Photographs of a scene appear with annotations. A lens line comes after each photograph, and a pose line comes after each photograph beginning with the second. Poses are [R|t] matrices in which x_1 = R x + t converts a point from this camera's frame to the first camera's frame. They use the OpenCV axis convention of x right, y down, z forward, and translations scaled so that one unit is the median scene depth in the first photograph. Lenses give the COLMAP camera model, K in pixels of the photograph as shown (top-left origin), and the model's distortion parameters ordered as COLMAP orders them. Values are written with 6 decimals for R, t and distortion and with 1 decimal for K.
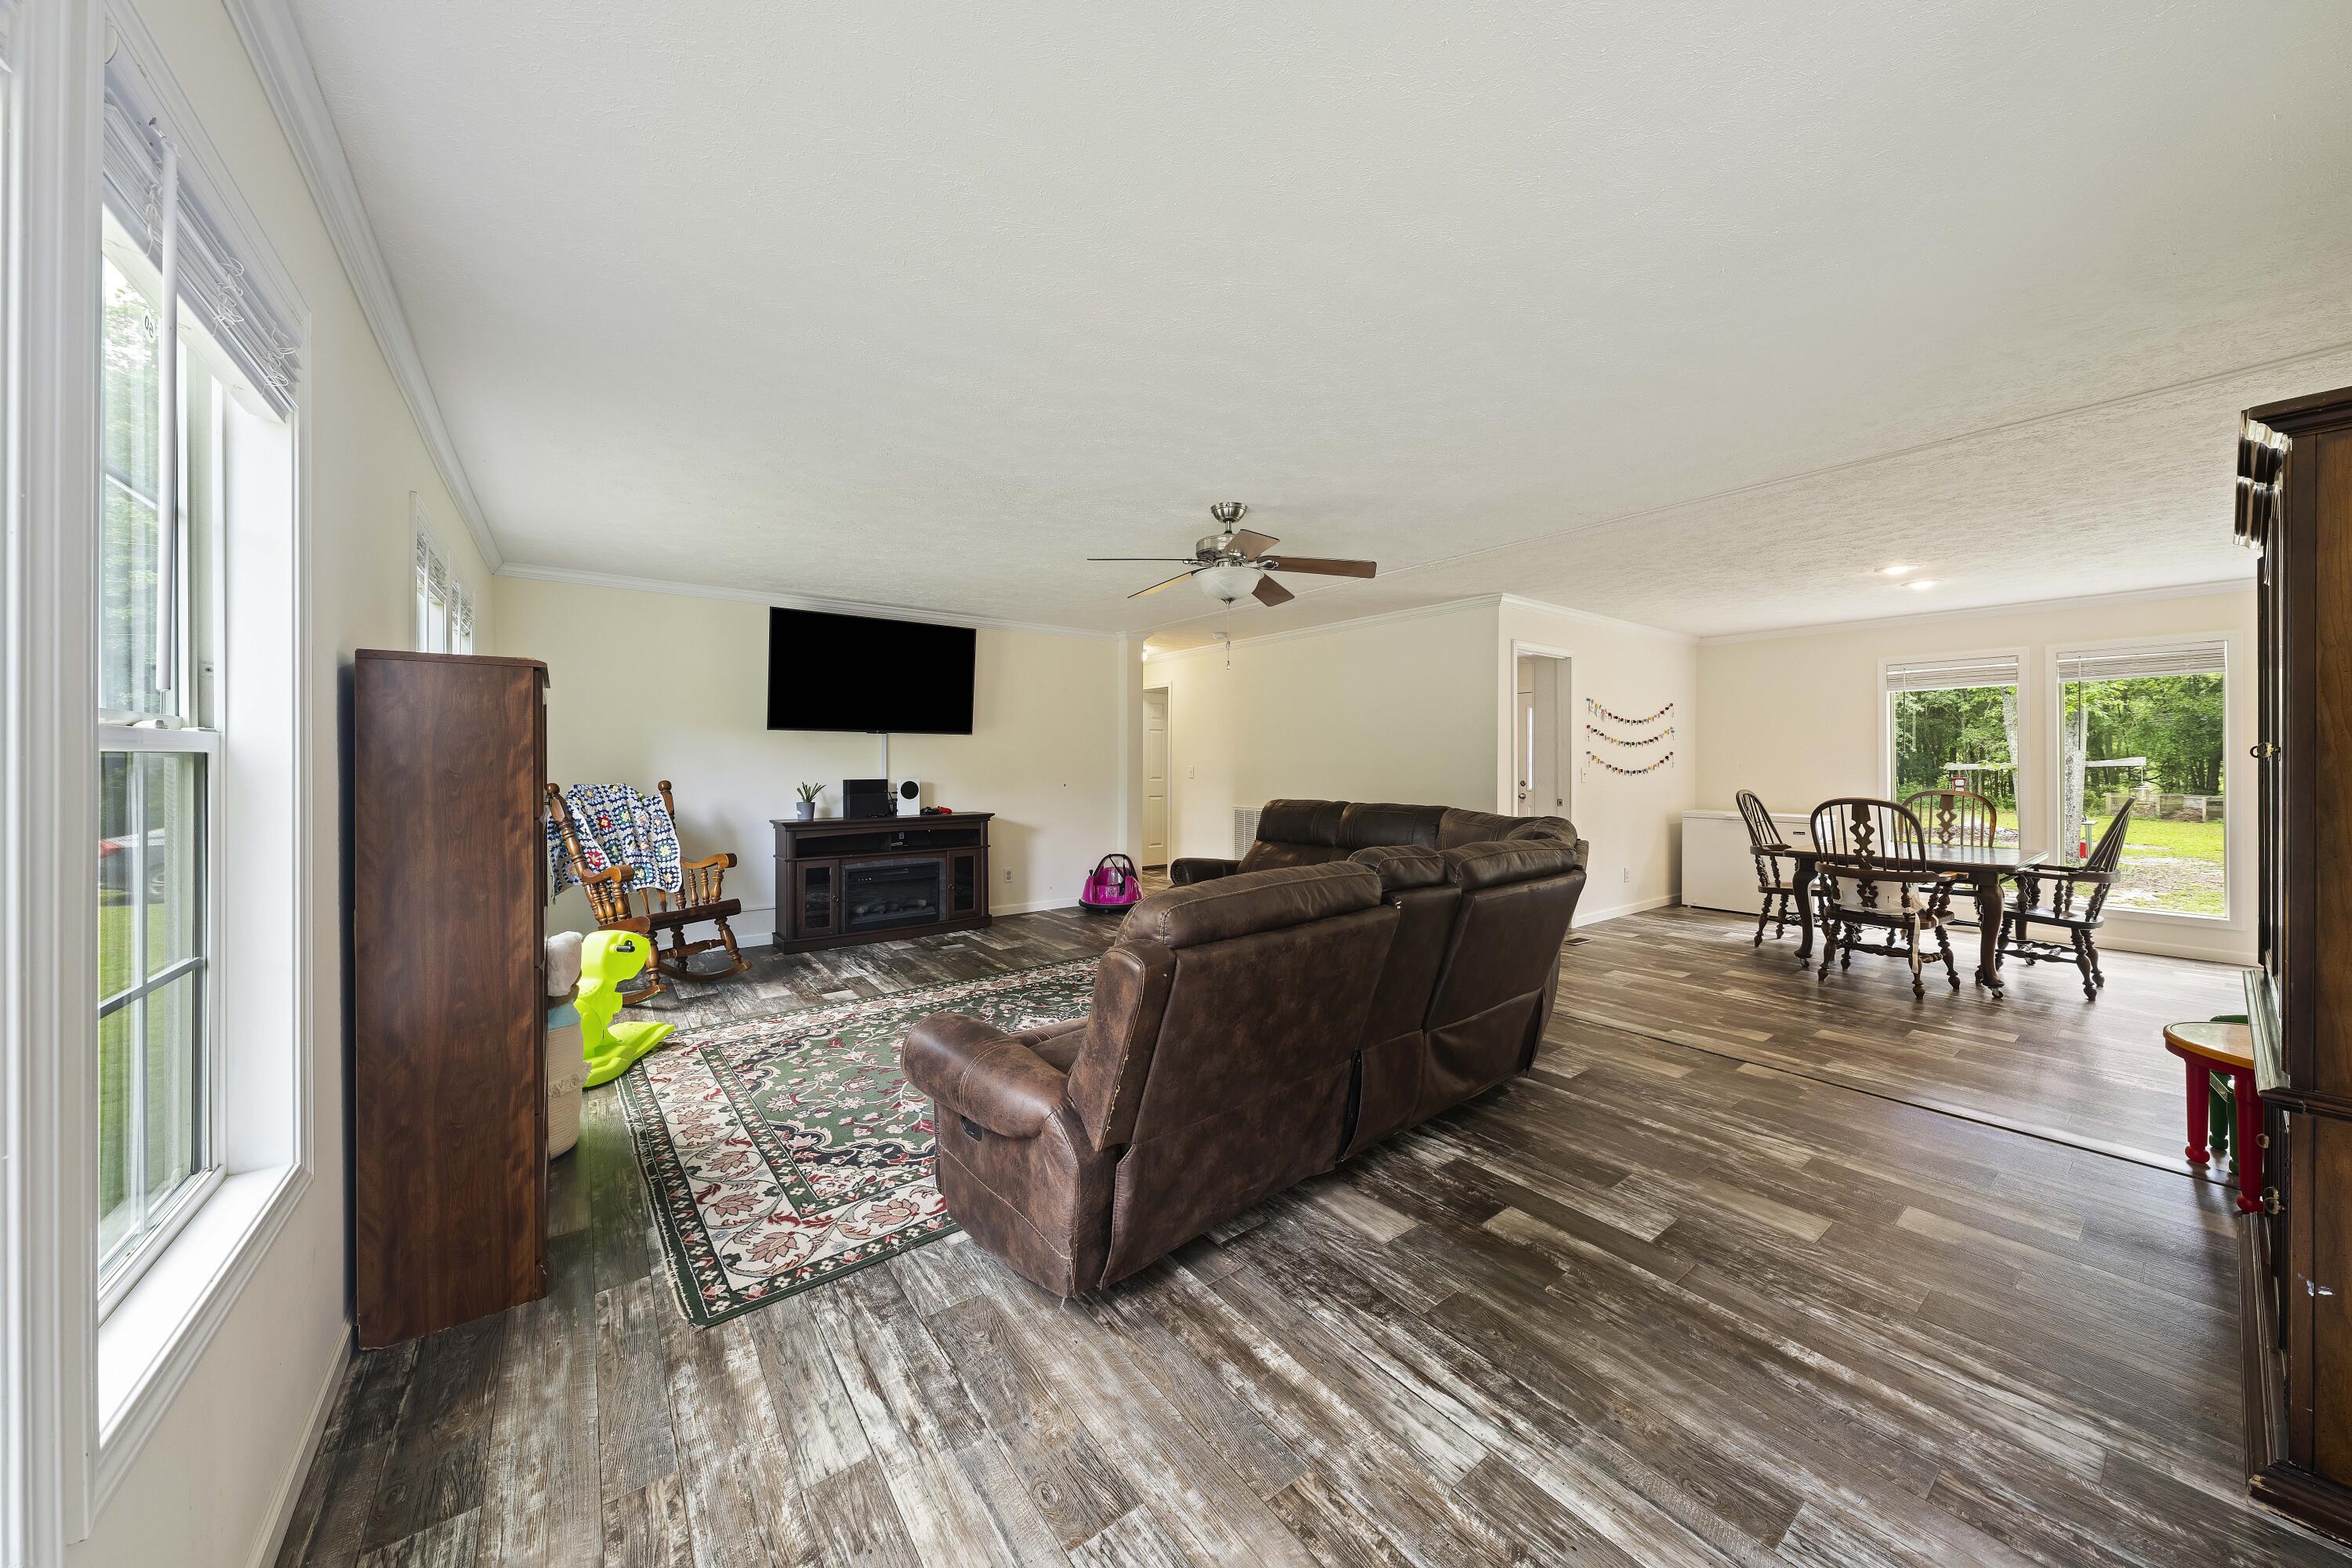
lens RADIAL K [[797.2, 0, 1184.8], [0, 797.2, 763.1], [0, 0, 1]] dist [0.000605, 0.000315]
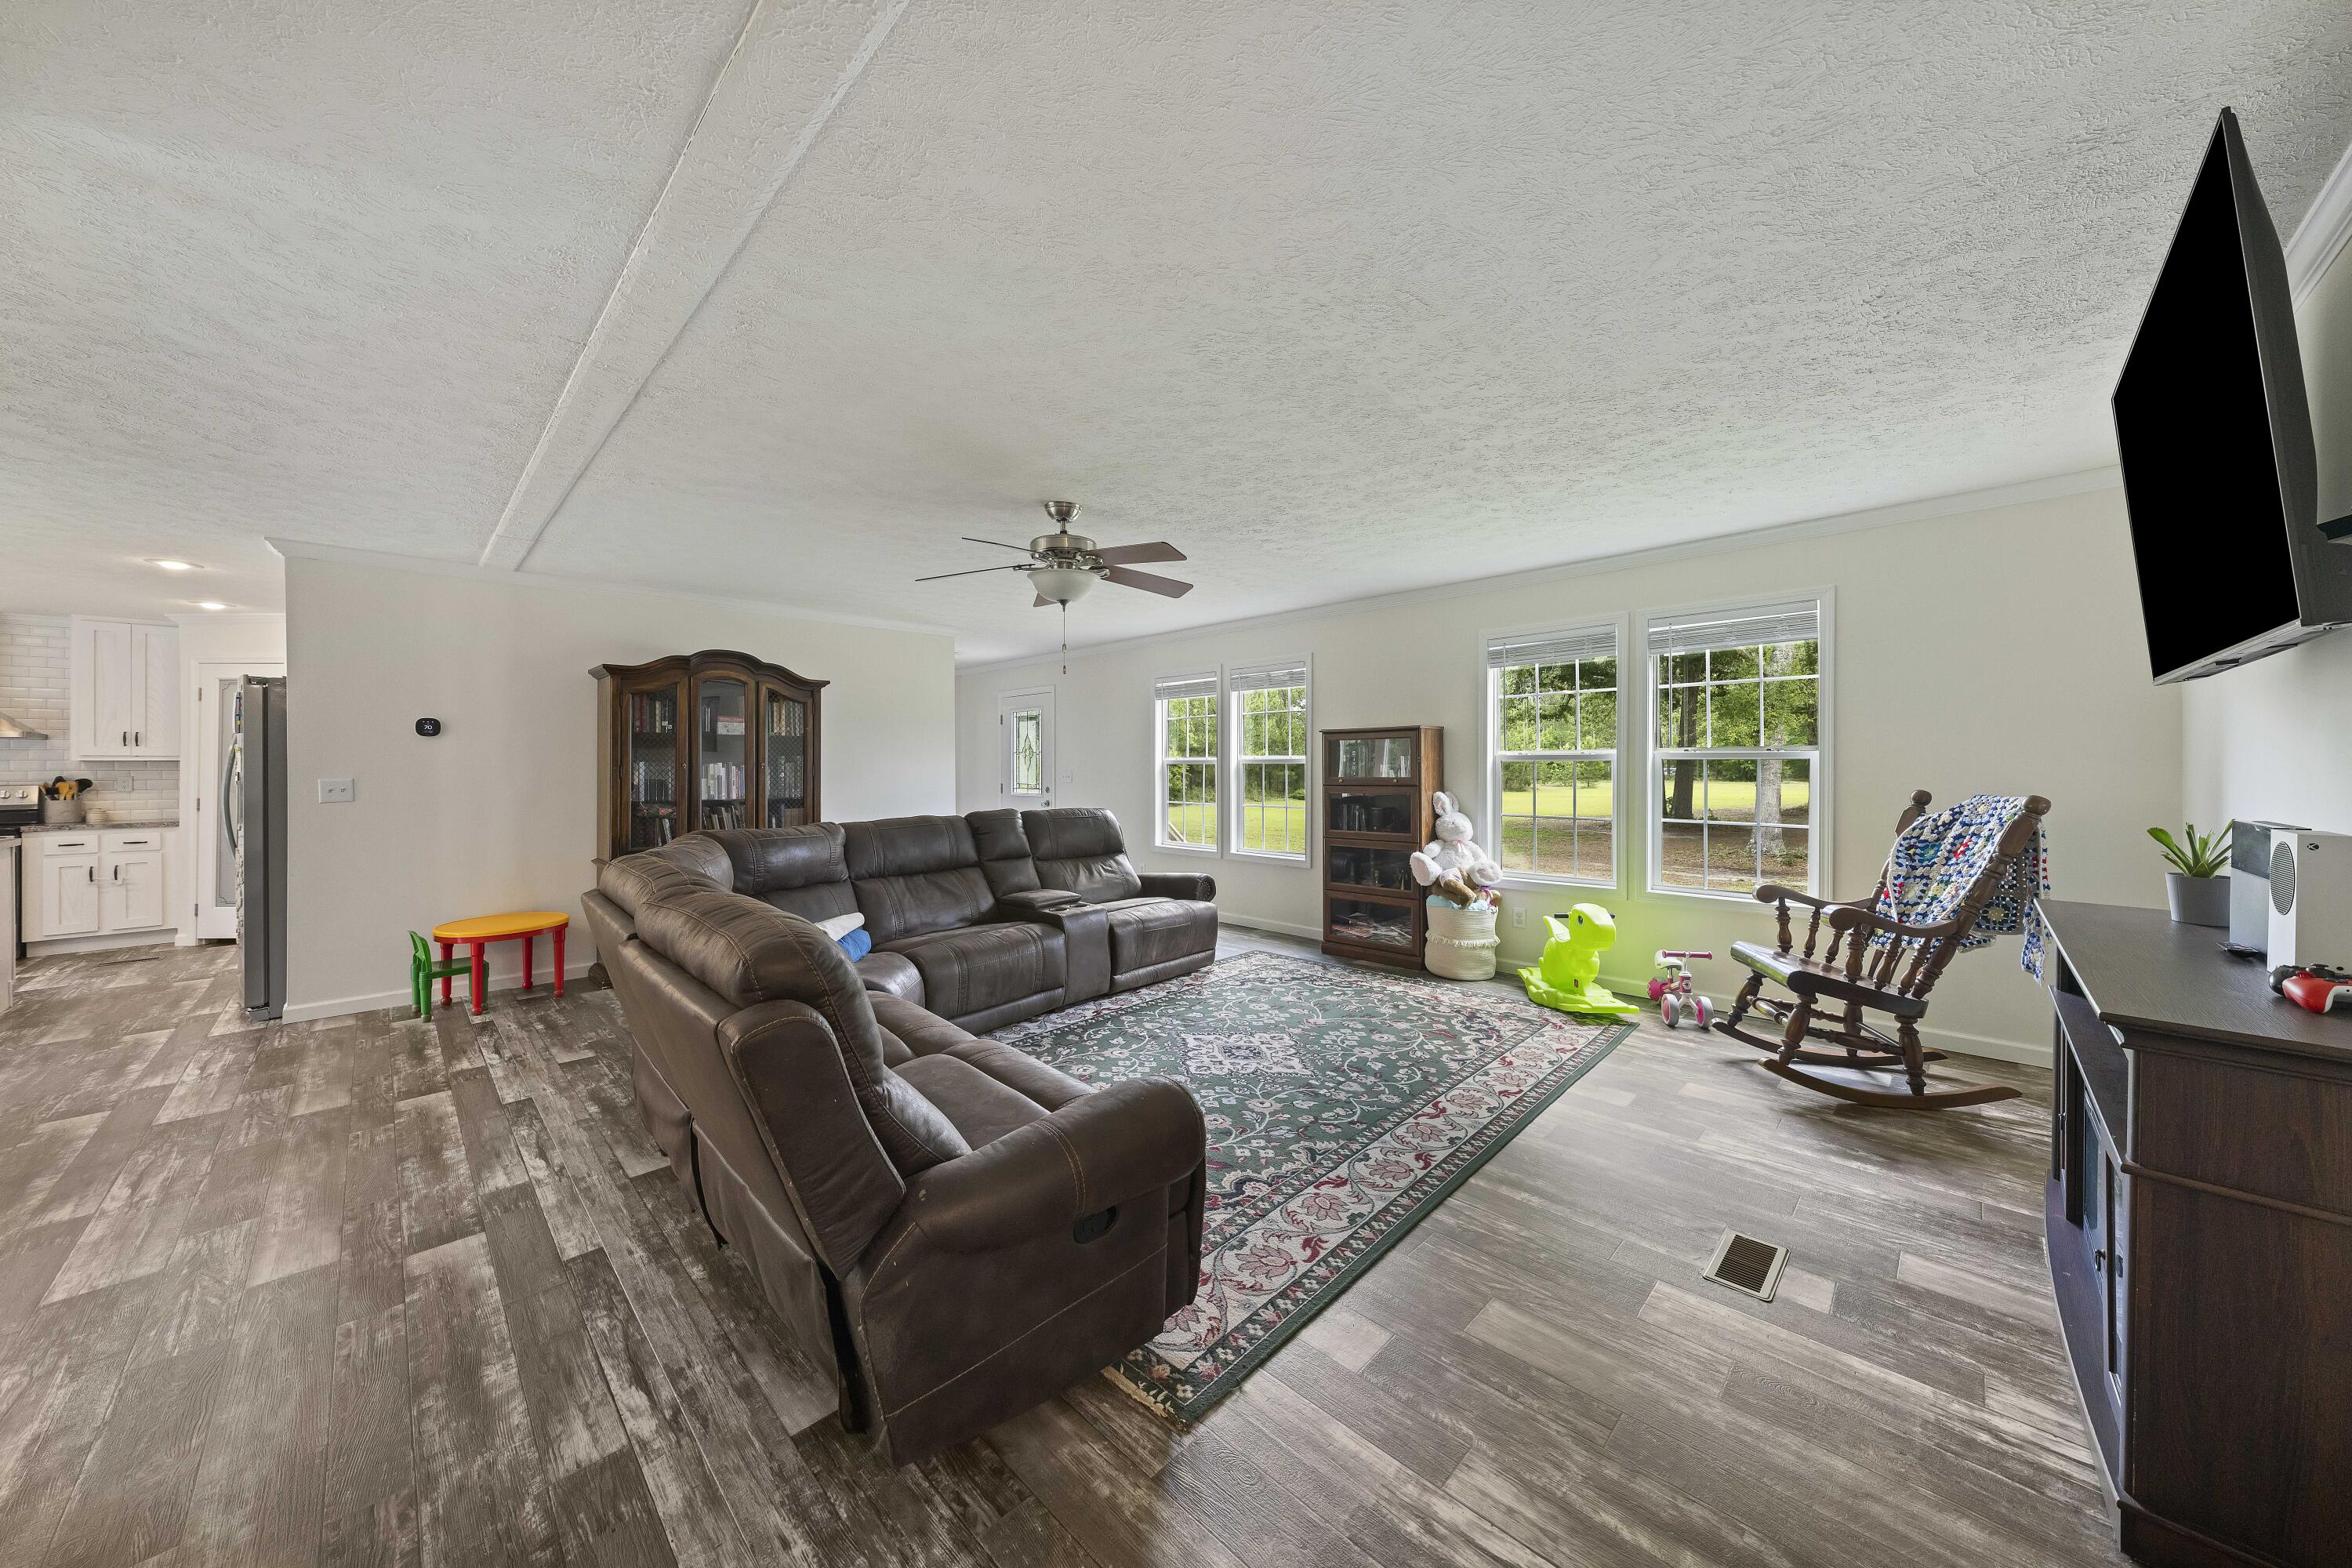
lens RADIAL K [[797.2, 0, 1183.8], [0, 797.2, 773.0], [0, 0, 1]] dist [0.000605, 0.000315]
pose [[-0.989513, 0.006704, -0.144290, 0.056125], [0.004737, 0.999891, 0.013965, -0.008833], [0.144368, 0.013135, -0.989437, 2.241227]]
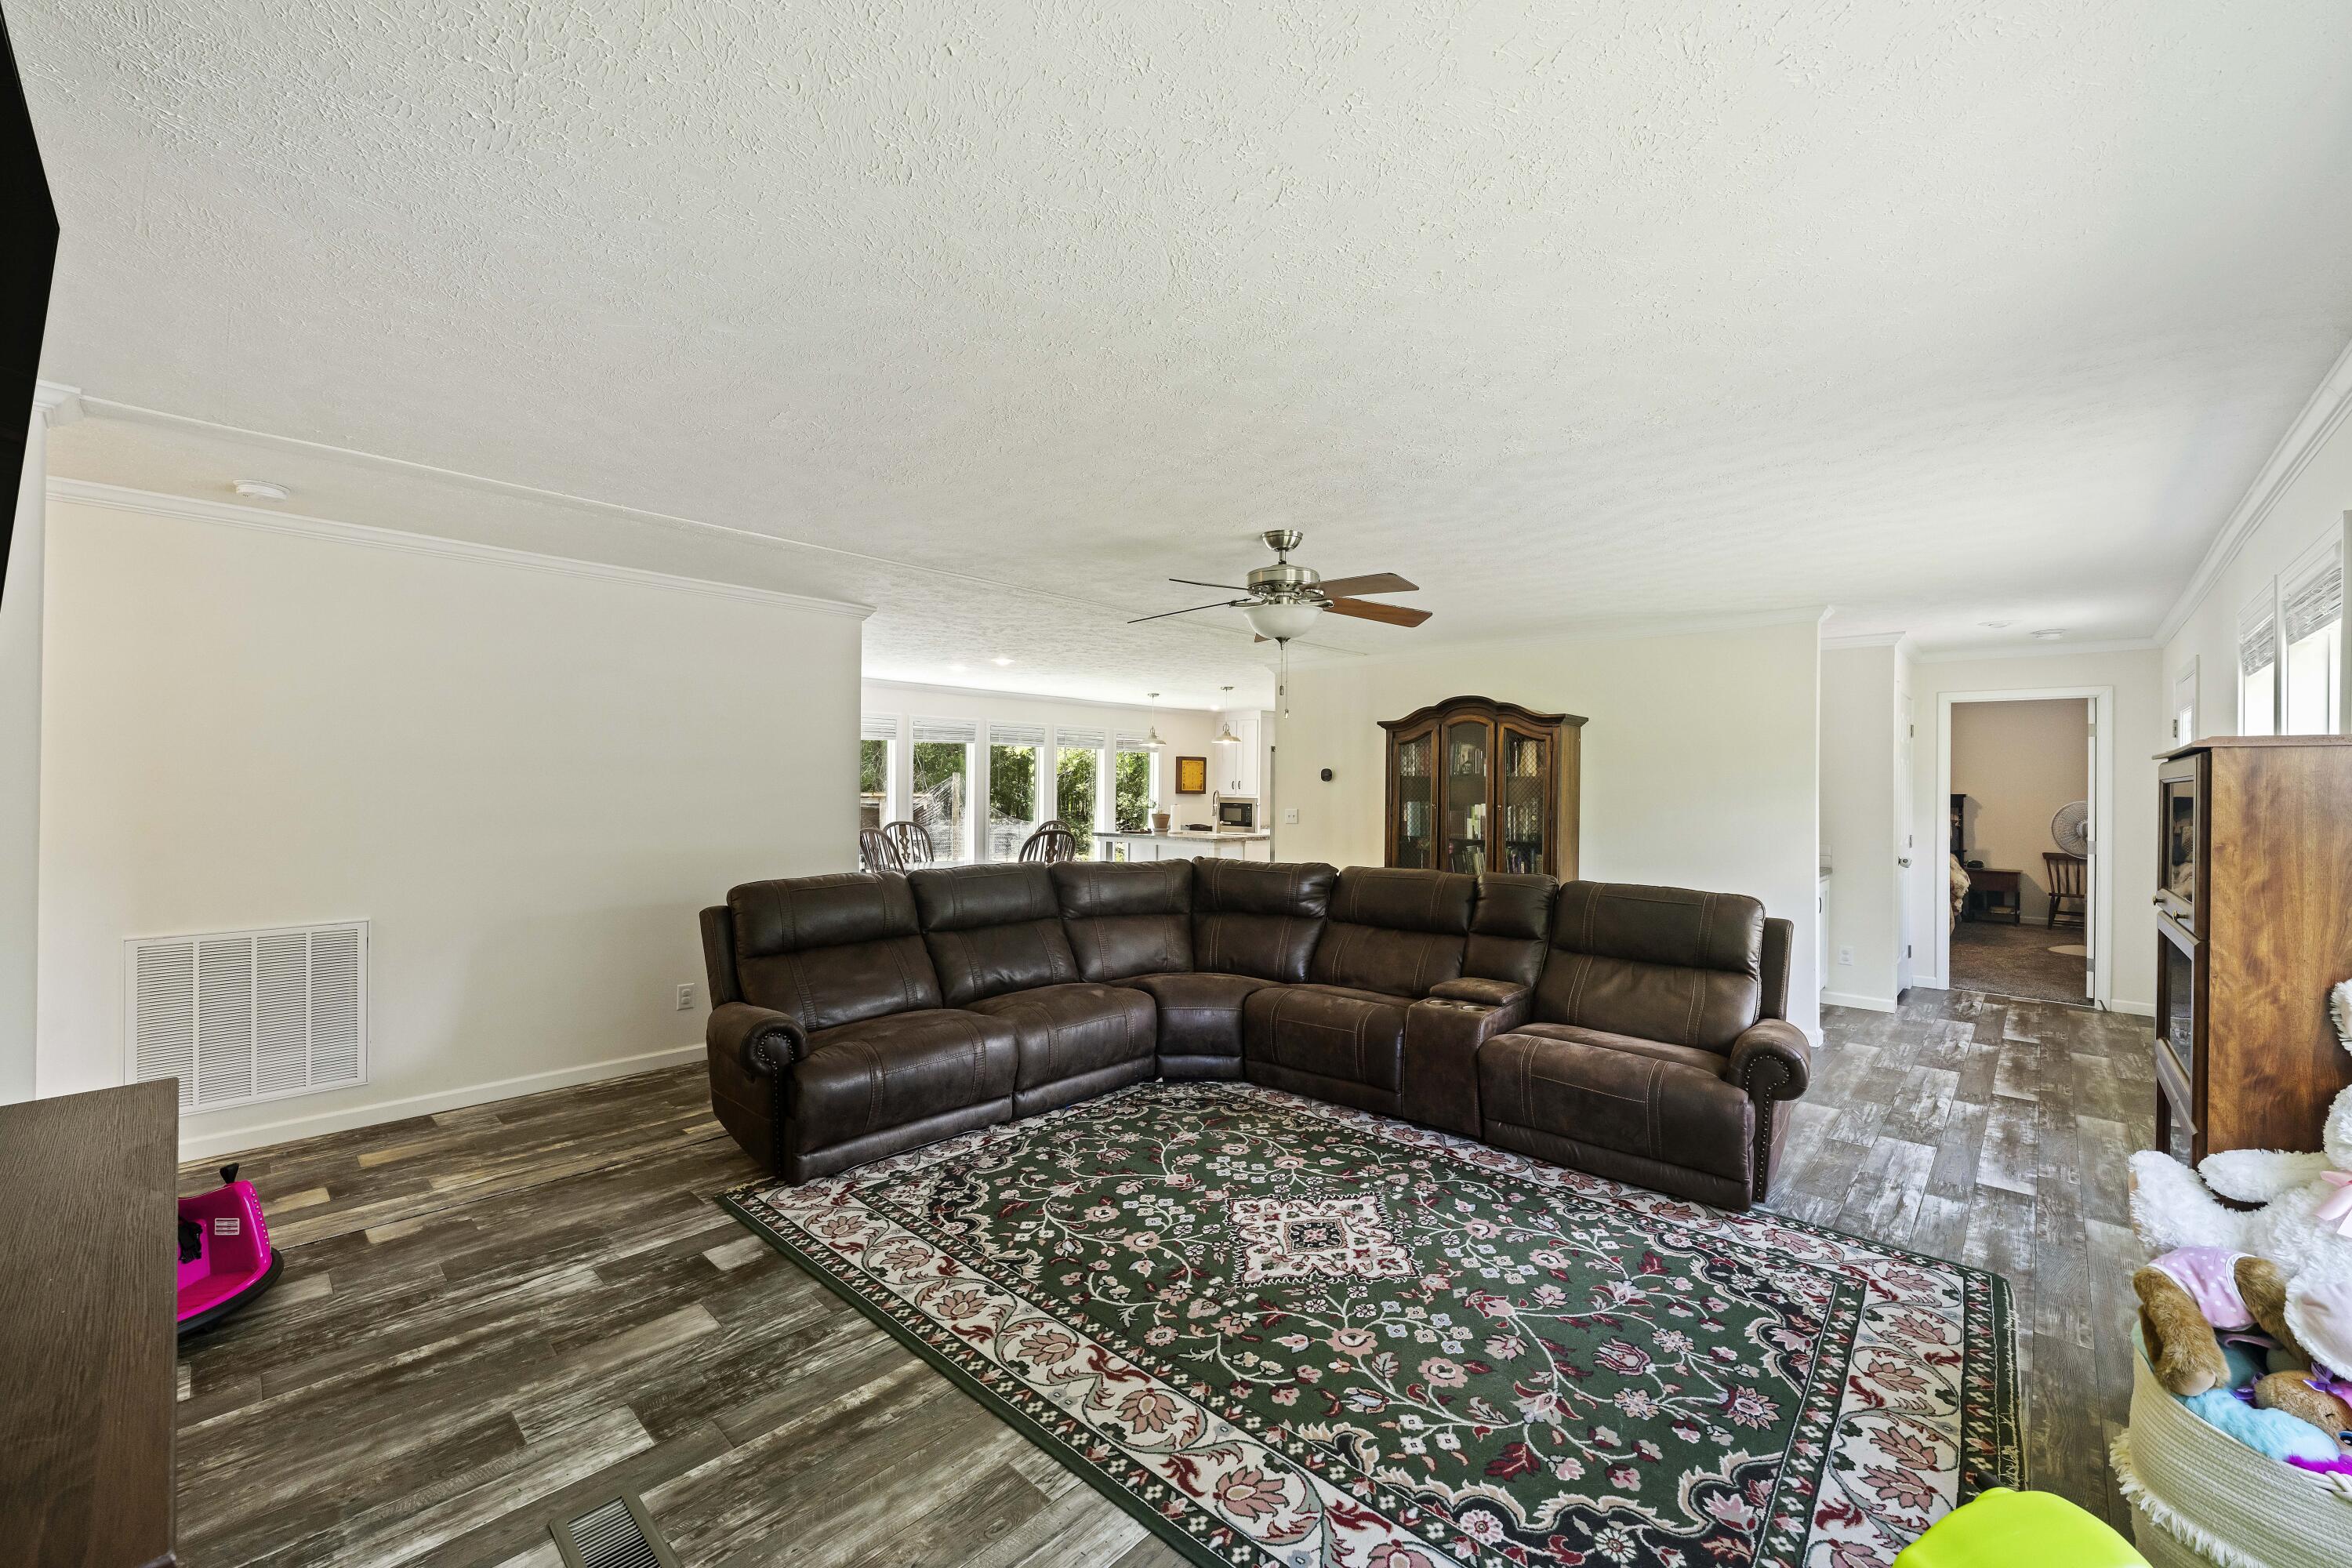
lens RADIAL K [[927.1, 0, 1170.6], [0, 927.1, 787.5], [0, 0, 1]] dist [0.001648, -0.000059]
pose [[-0.160478, -0.002474, 0.987036, -1.057460], [-0.005374, 0.999984, 0.001633, -0.044845], [-0.987025, -0.005042, -0.160489, 1.450504]]
